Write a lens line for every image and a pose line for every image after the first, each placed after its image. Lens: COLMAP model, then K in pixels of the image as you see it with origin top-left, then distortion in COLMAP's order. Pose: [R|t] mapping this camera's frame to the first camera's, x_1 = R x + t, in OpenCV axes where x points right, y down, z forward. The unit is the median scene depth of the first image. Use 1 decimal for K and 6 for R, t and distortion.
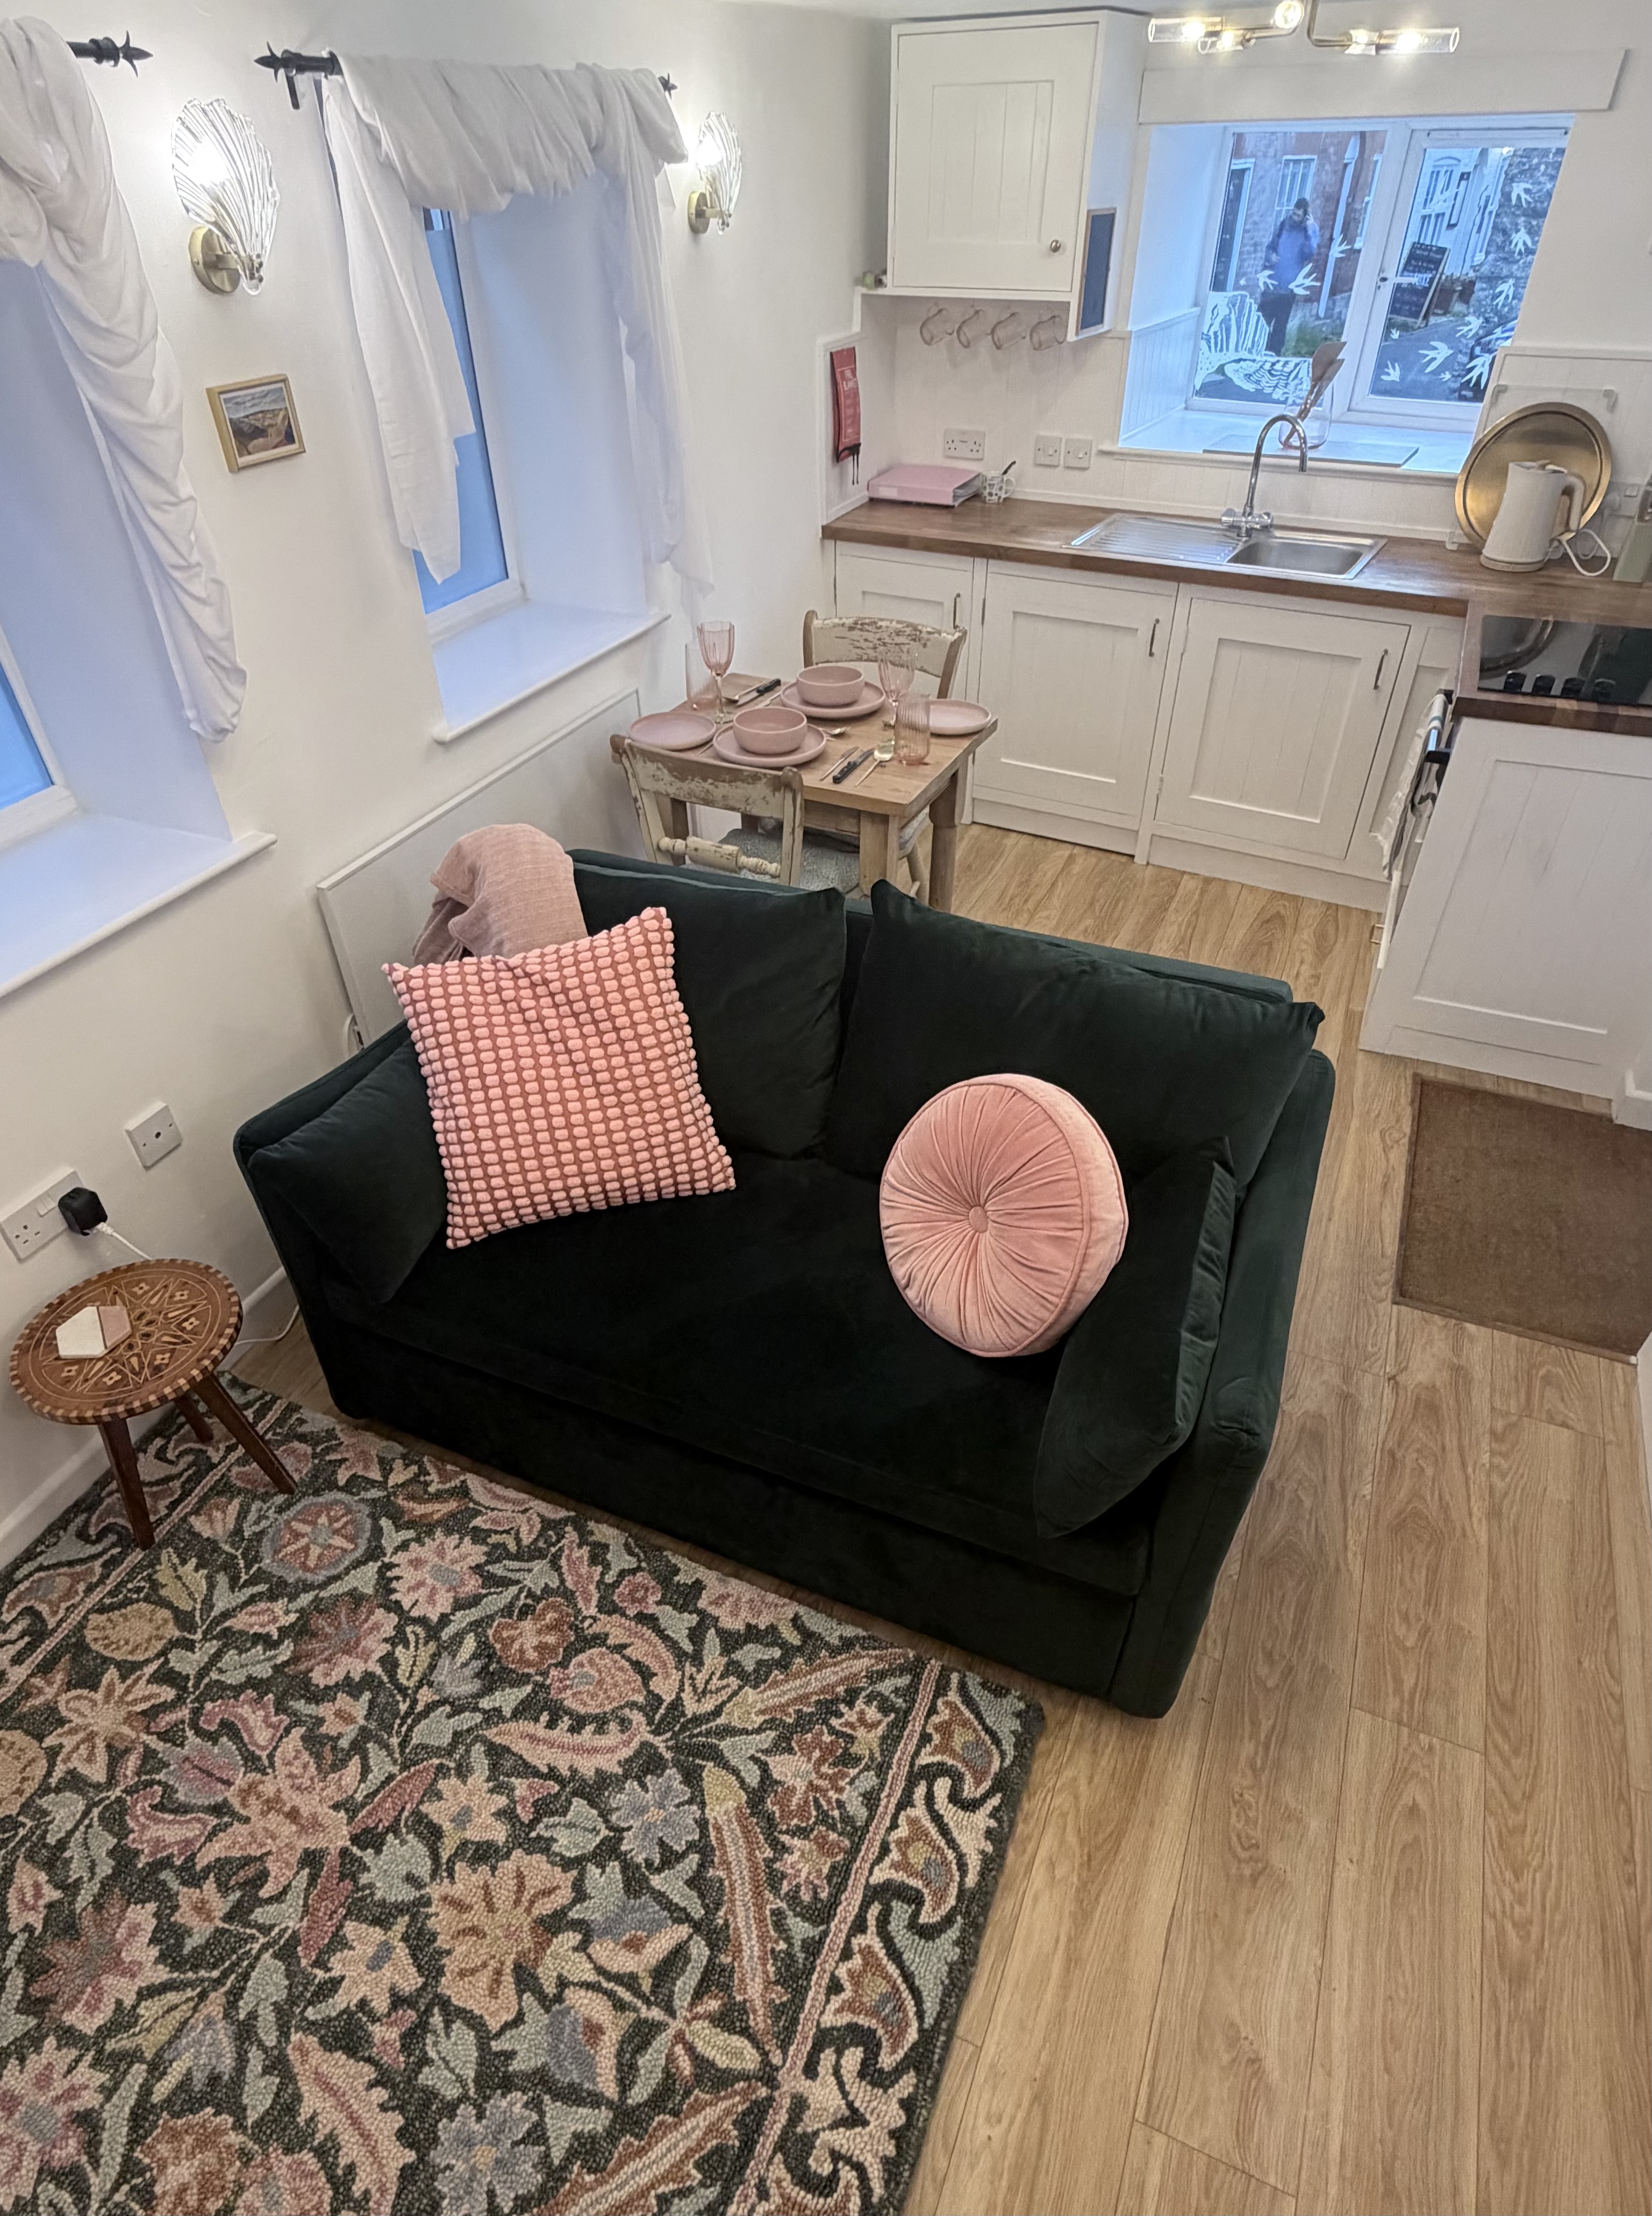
lens RADIAL K [[1229.6, 0, 817.4], [0, 1229.6, 1194.9], [0, 0, 1]] dist [-0.004376, 0.002847]
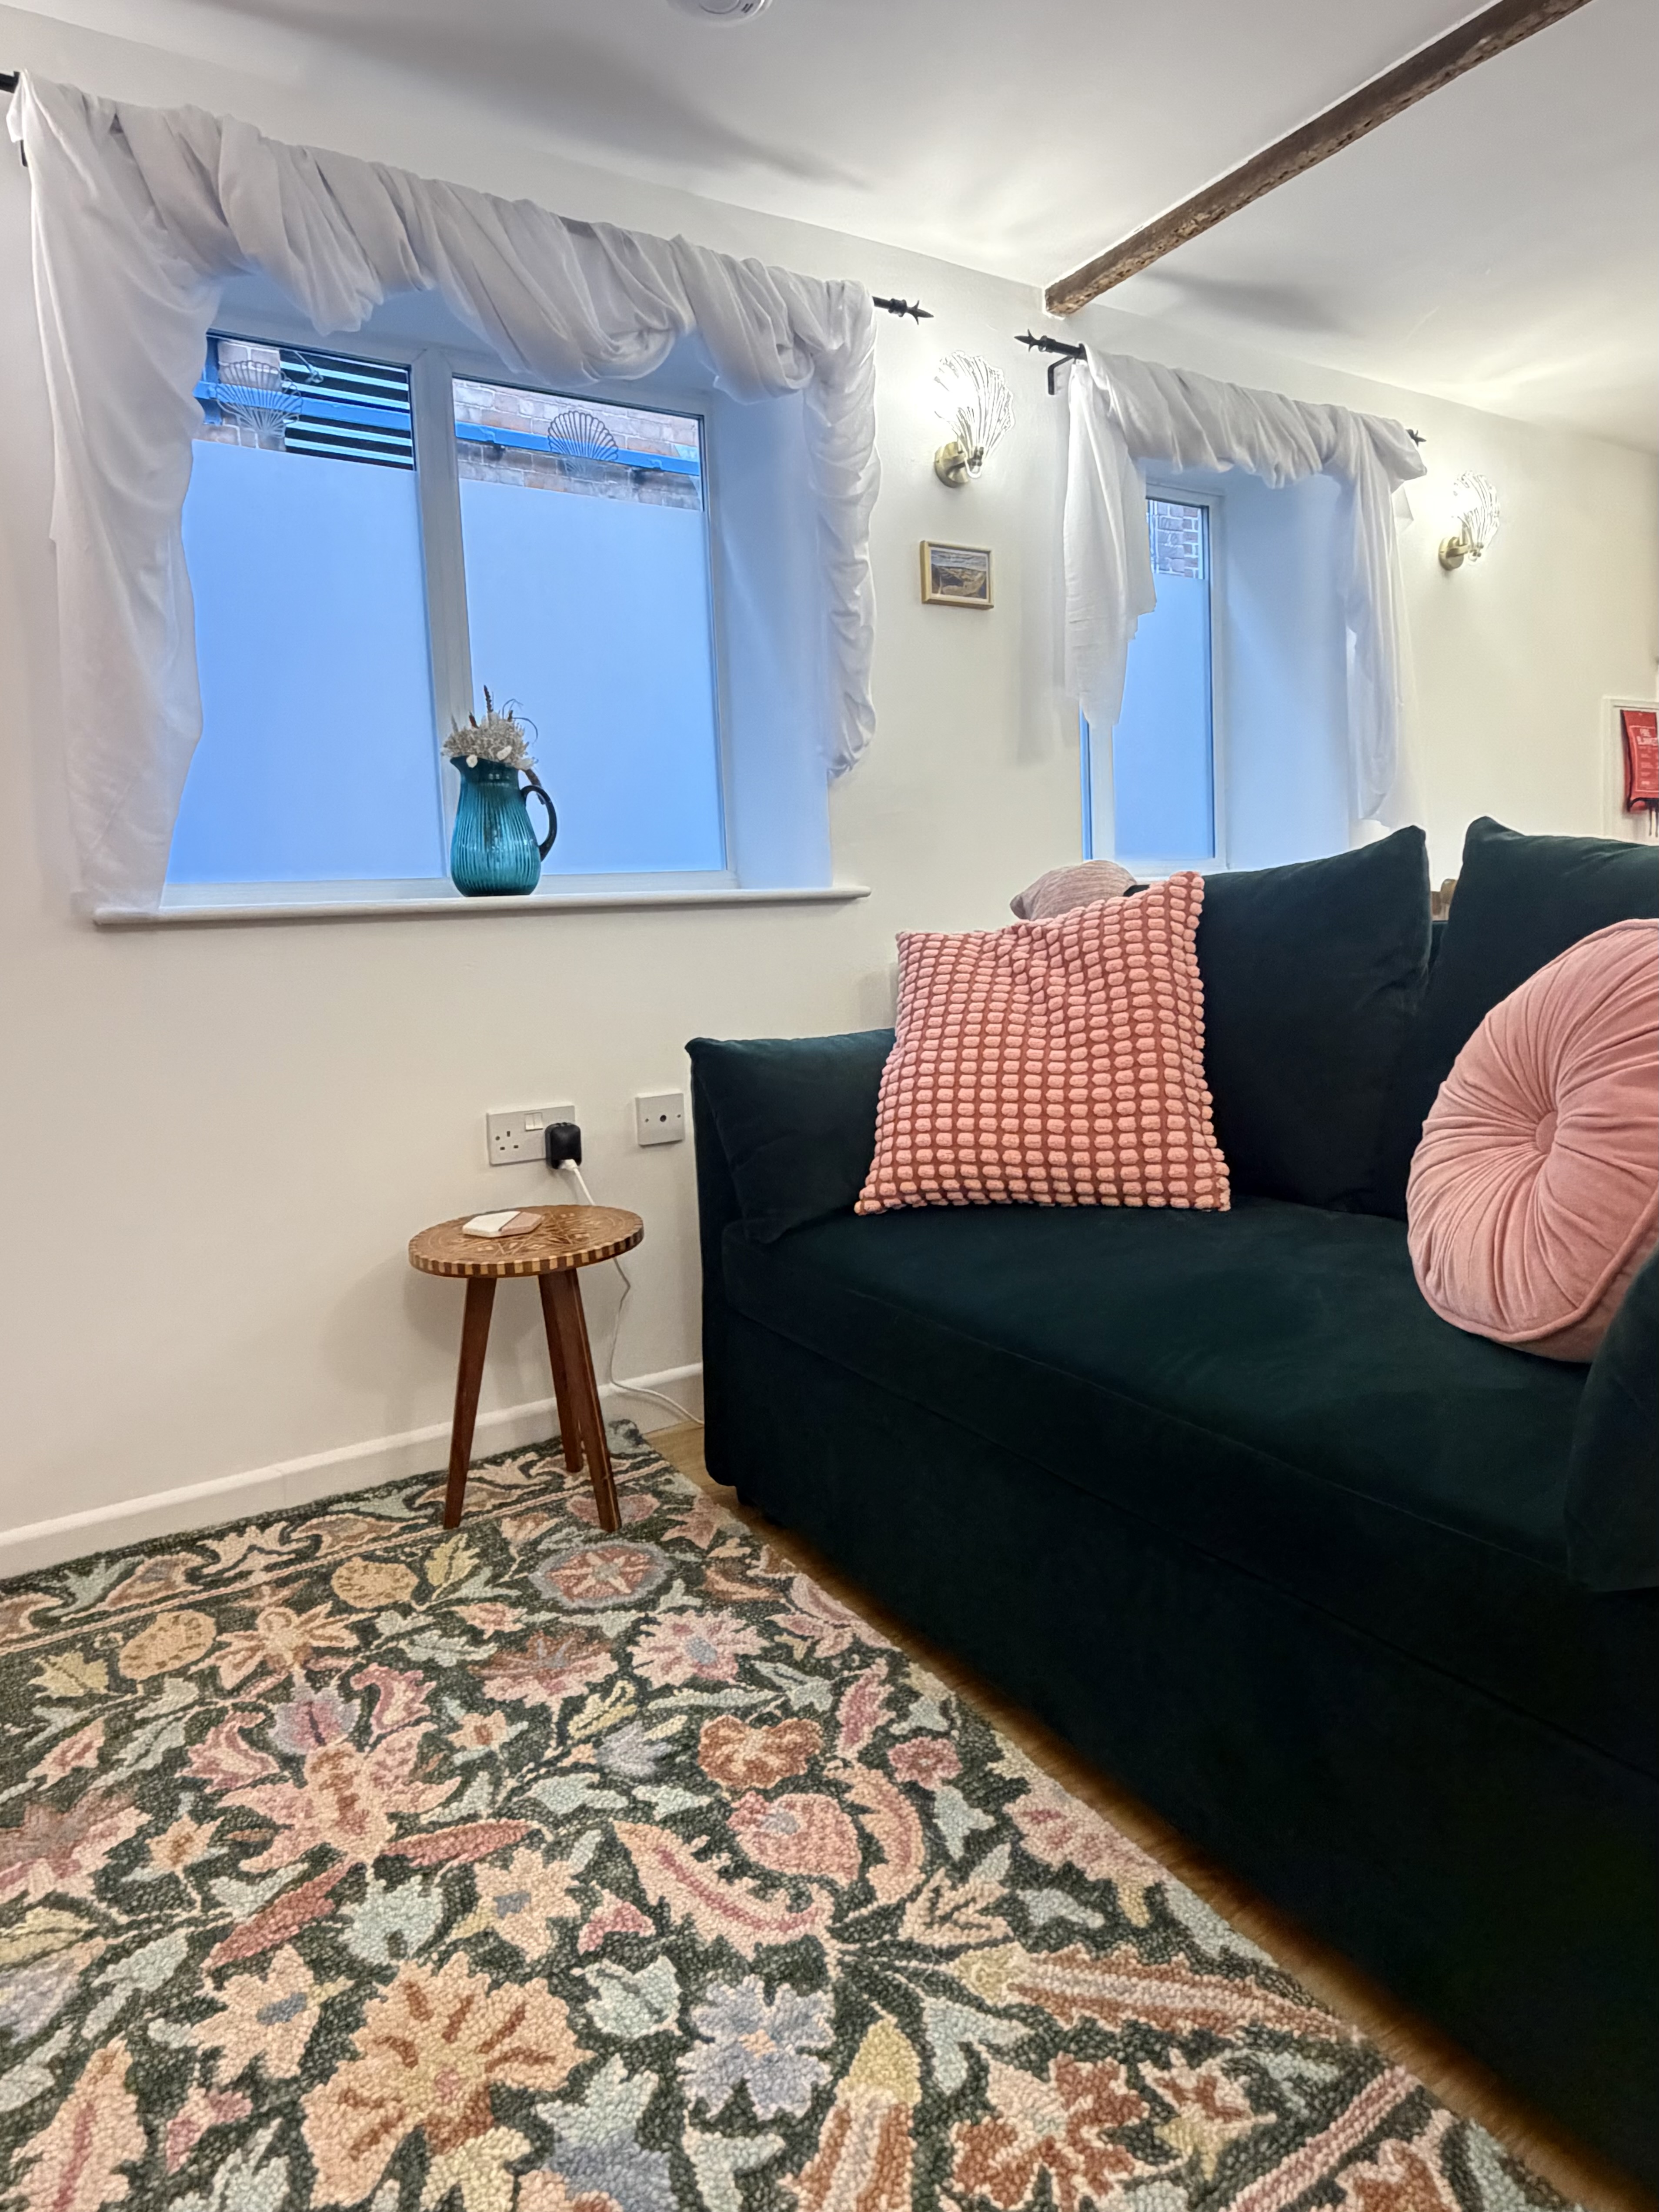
lens RADIAL K [[1322.1, 0, 834.4], [0, 1322.1, 1016.4], [0, 0, 1]] dist [0.000847, -0.001976]
pose [[0.820257, 0.024966, -0.571450, 0.202304], [-0.349103, 0.813247, -0.465571, 0.378950], [0.453107, 0.581383, 0.675787, 0.349487]]
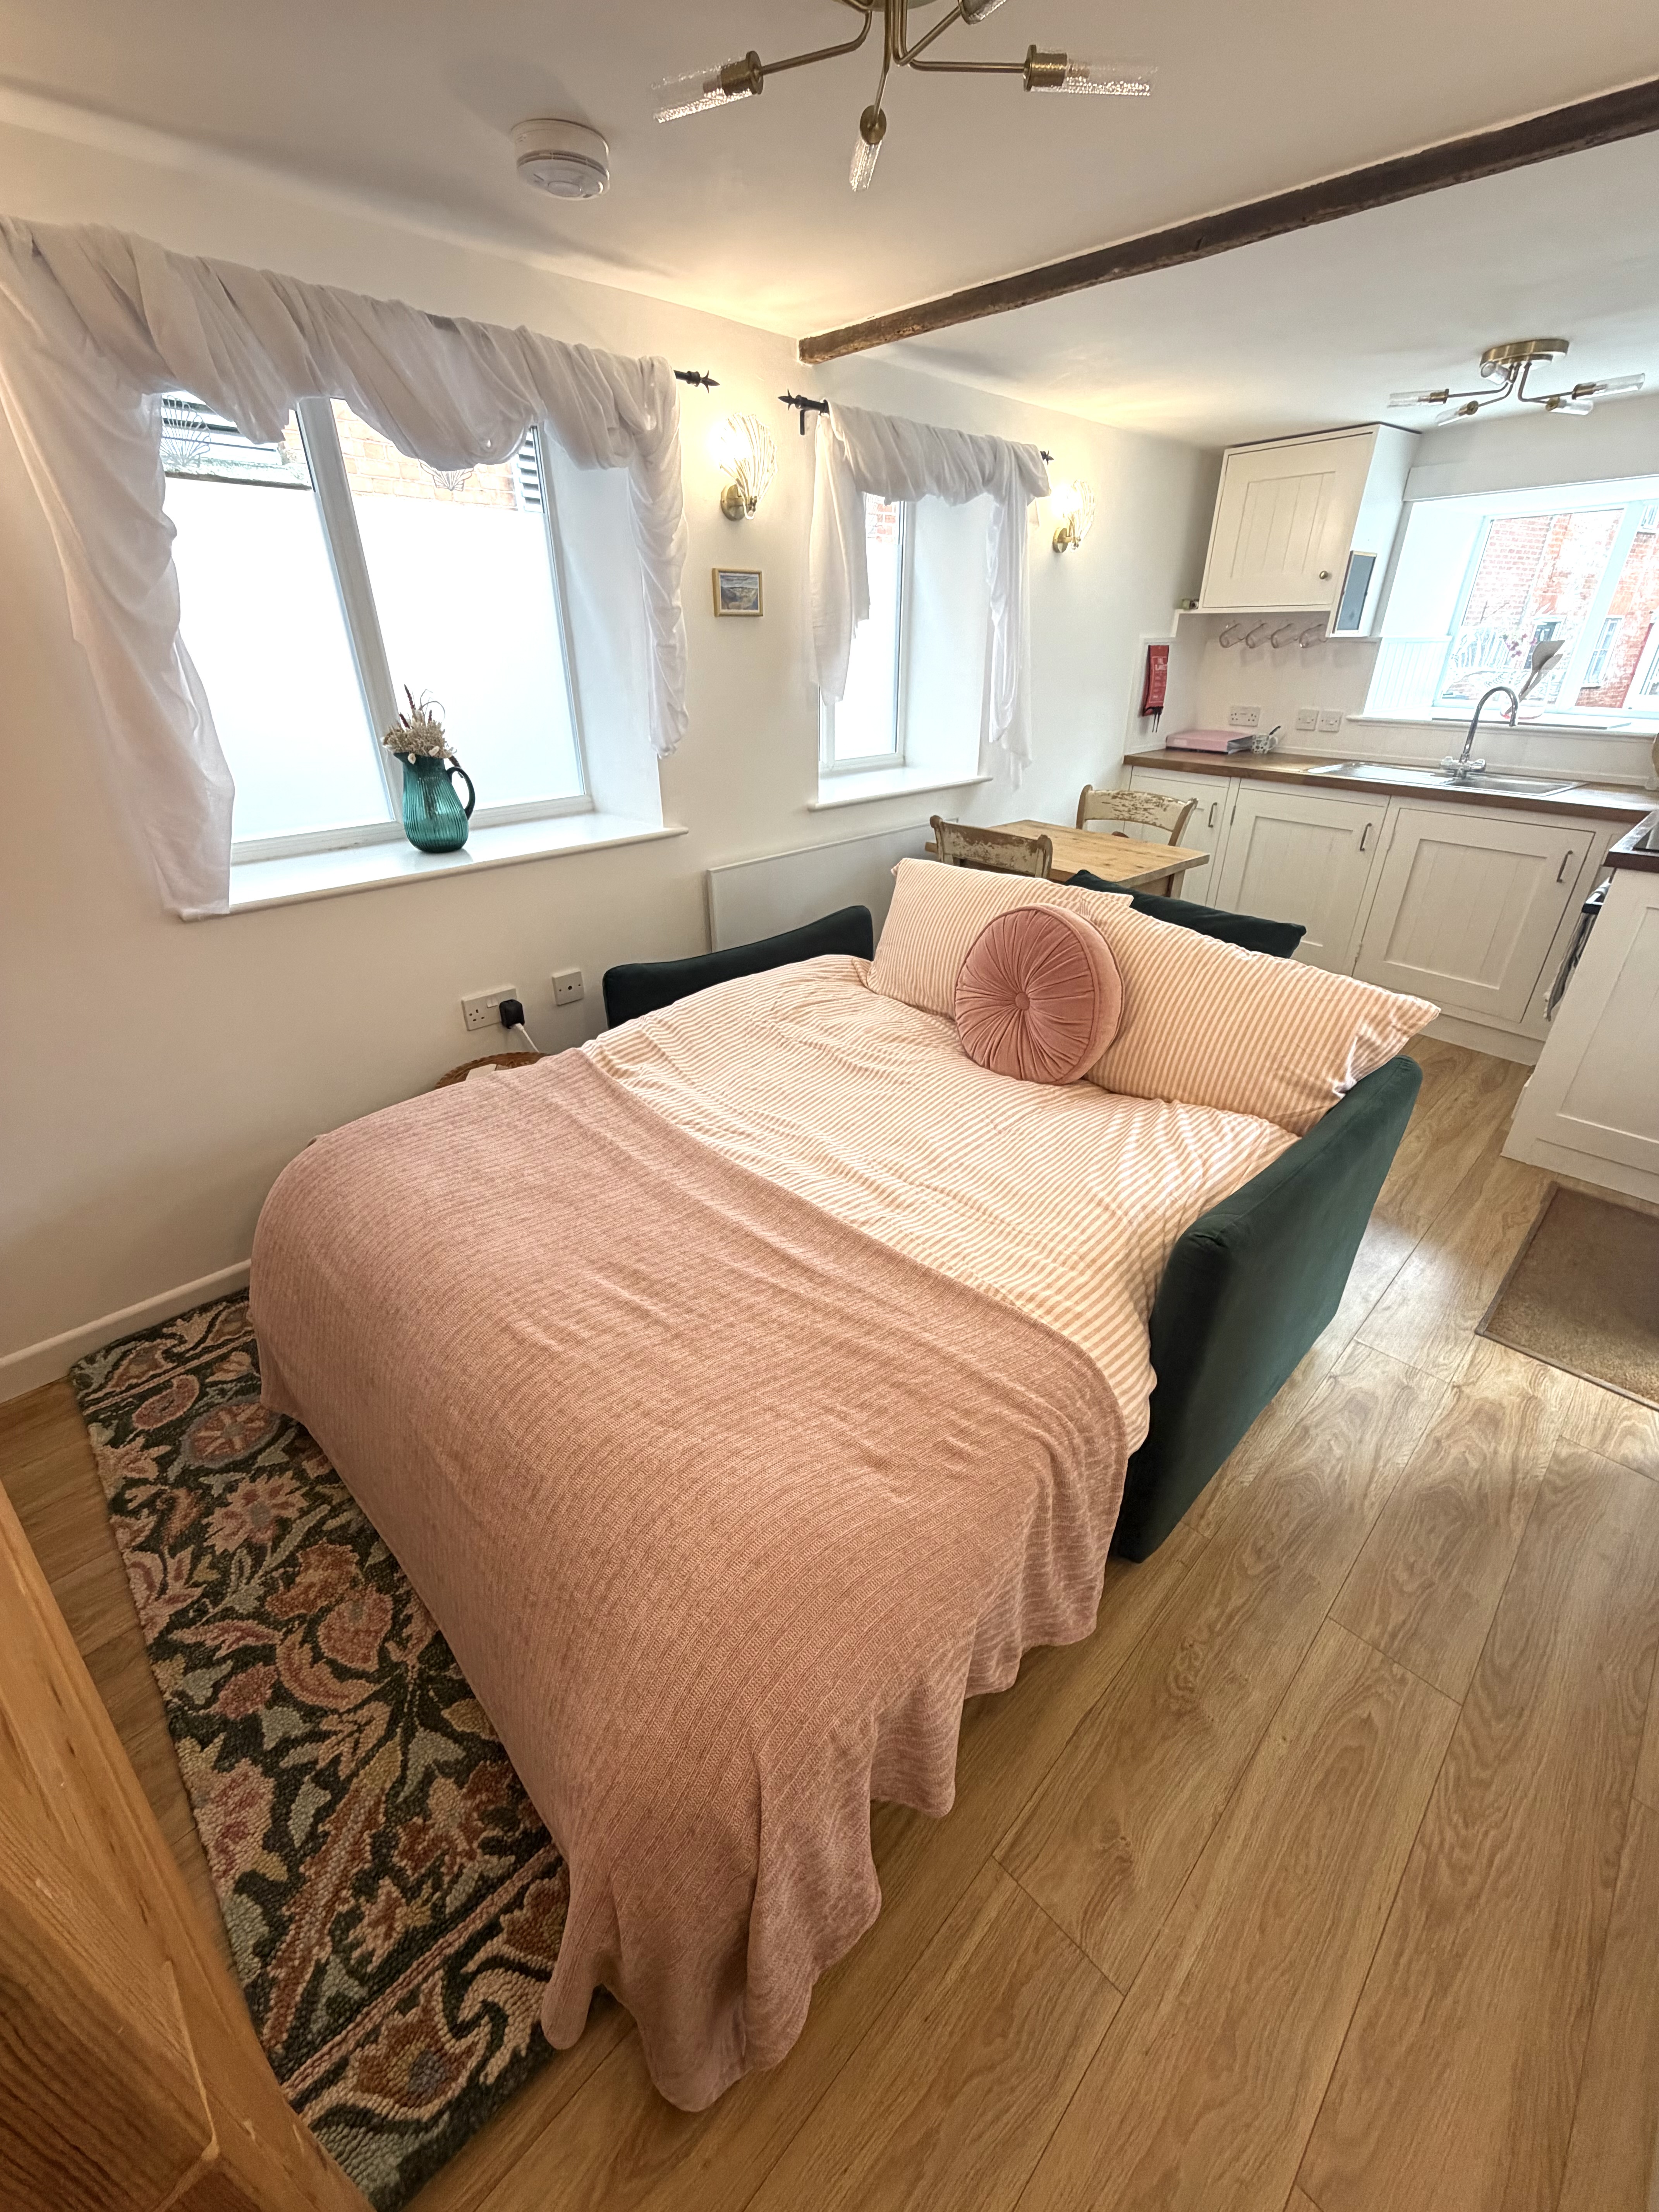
lens RADIAL K [[886.7, 0, 828.2], [0, 886.7, 1105.2], [0, 0, 1]] dist [0.000800, 0.000736]
pose [[0.926473, 0.186749, -0.326760, 0.208274], [-0.252390, 0.952336, -0.171332, 0.241675], [0.279190, 0.241206, 0.929448, 0.065477]]
